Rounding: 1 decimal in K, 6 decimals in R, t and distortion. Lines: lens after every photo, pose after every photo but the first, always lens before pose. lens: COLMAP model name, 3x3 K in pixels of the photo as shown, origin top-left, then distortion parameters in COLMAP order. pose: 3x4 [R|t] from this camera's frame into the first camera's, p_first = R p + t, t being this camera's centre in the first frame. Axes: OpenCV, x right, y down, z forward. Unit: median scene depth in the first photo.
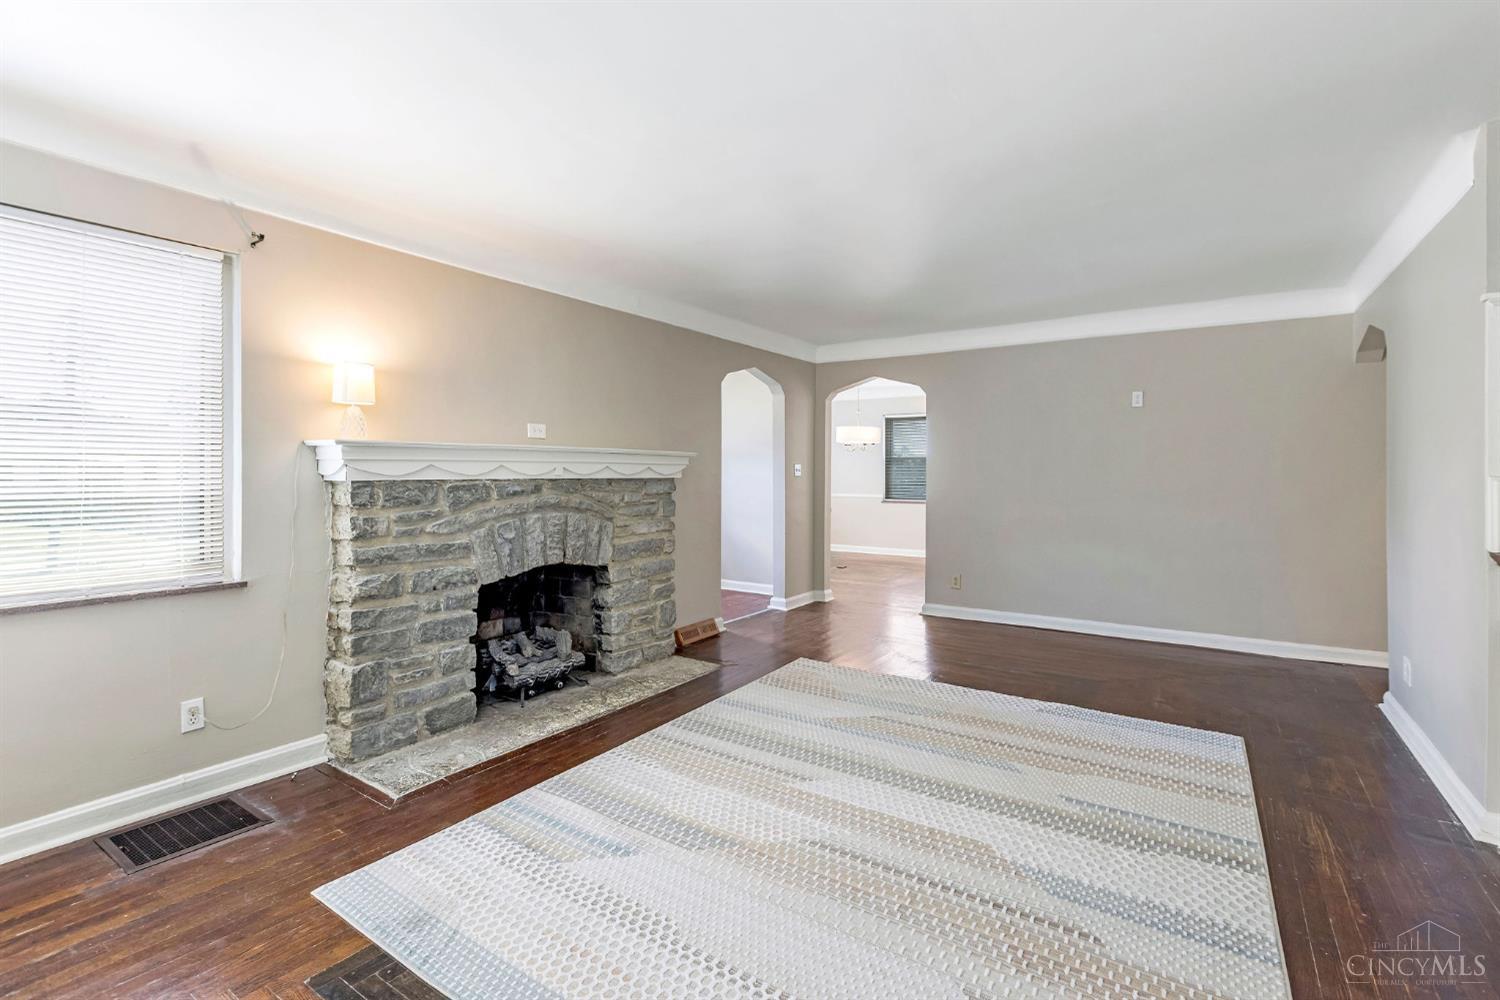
lens RADIAL K [[689.4, 0, 743.0], [0, 689.4, 465.7], [0, 0, 1]] dist [-0.003399, 0.000232]
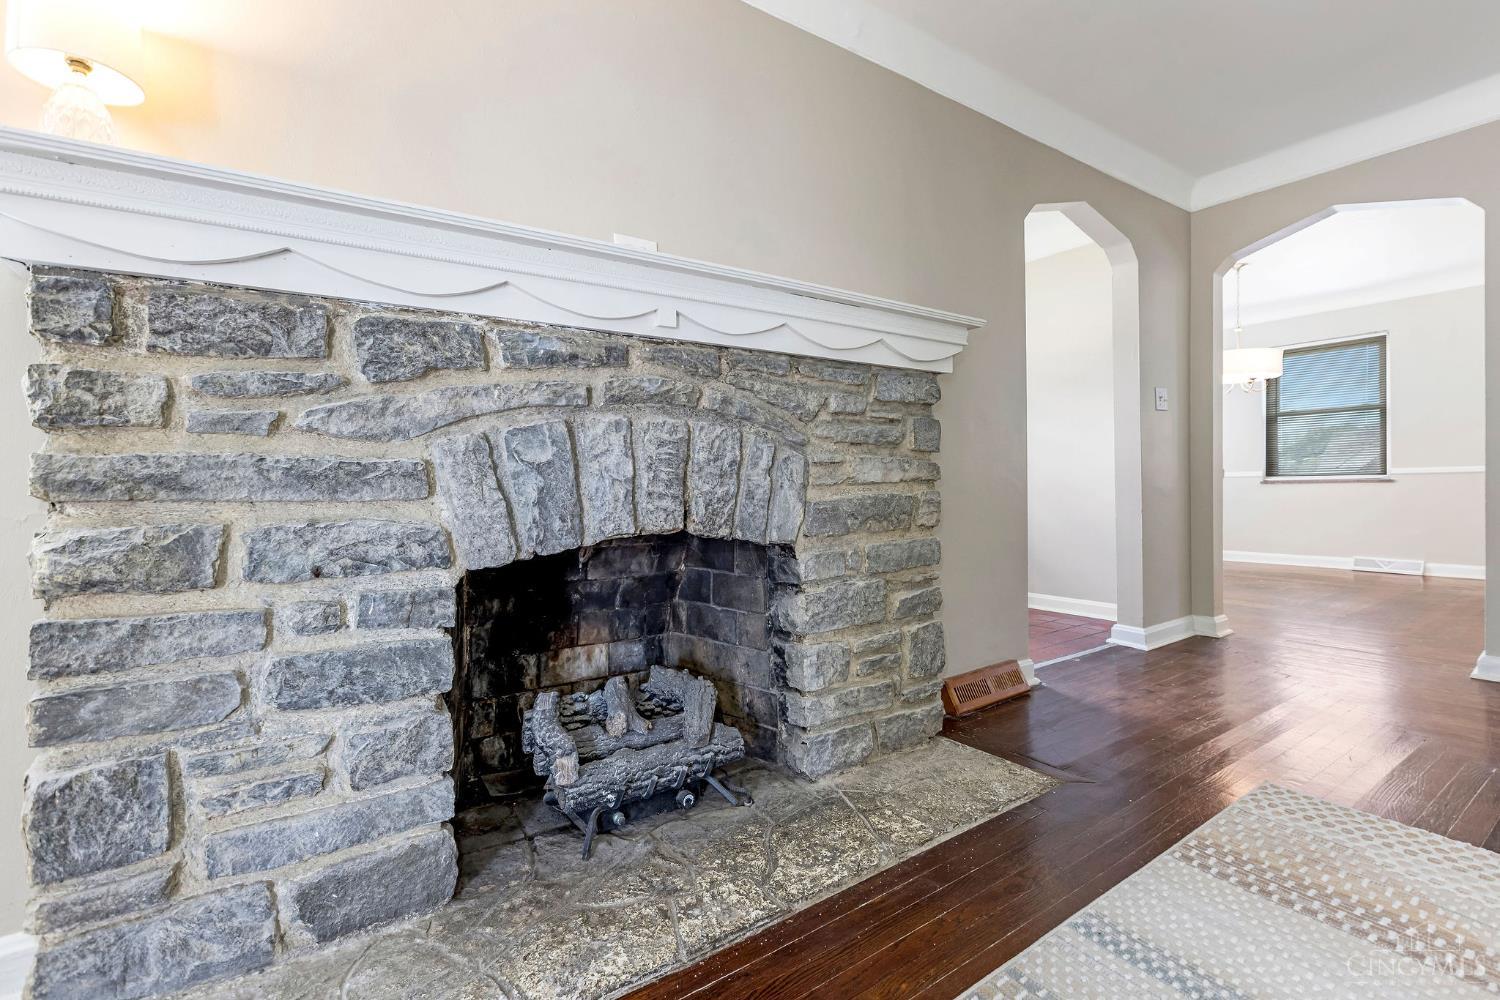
lens RADIAL K [[689.4, 0, 750.0], [0, 689.4, 481.8], [0, 0, 1]] dist [-0.003399, 0.000232]
pose [[0.937273, -0.013844, -0.348320, -0.069134], [0.016924, 0.999840, 0.005803, 0.111971], [0.348184, -0.011334, 0.937358, 0.625104]]
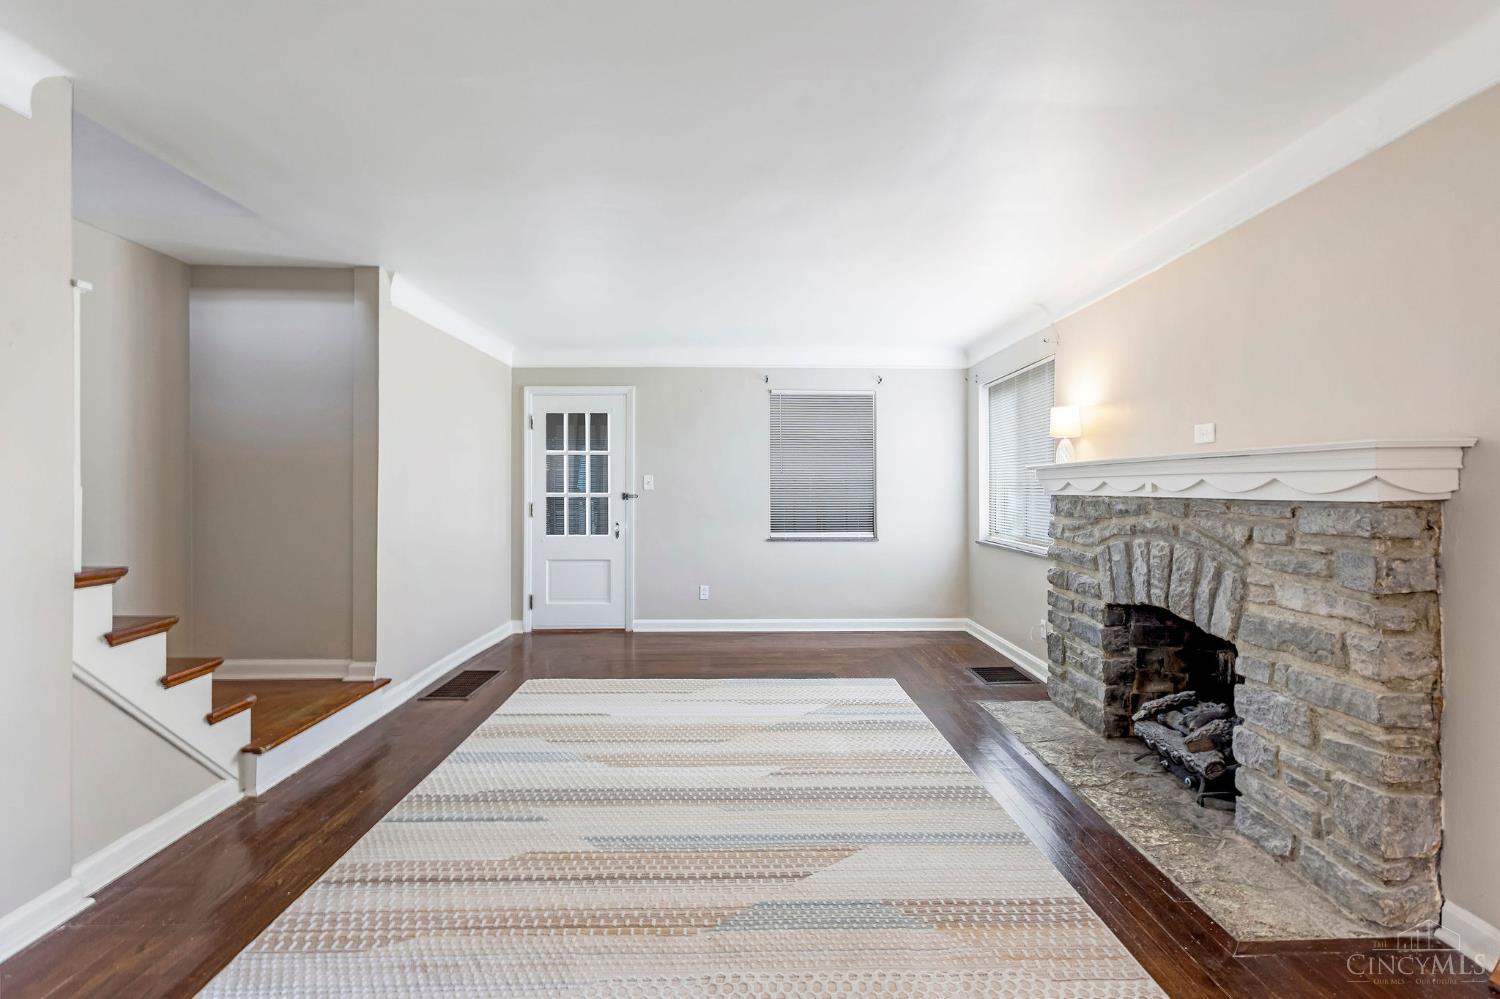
lens RADIAL K [[689.4, 0, 745.9], [0, 689.4, 483.7], [0, 0, 1]] dist [-0.003399, 0.000232]
pose [[-0.824352, -0.006535, -0.566040, 0.564253], [0.003105, 0.999866, -0.016066, 0.015278], [0.566069, -0.015001, -0.824221, 1.417859]]
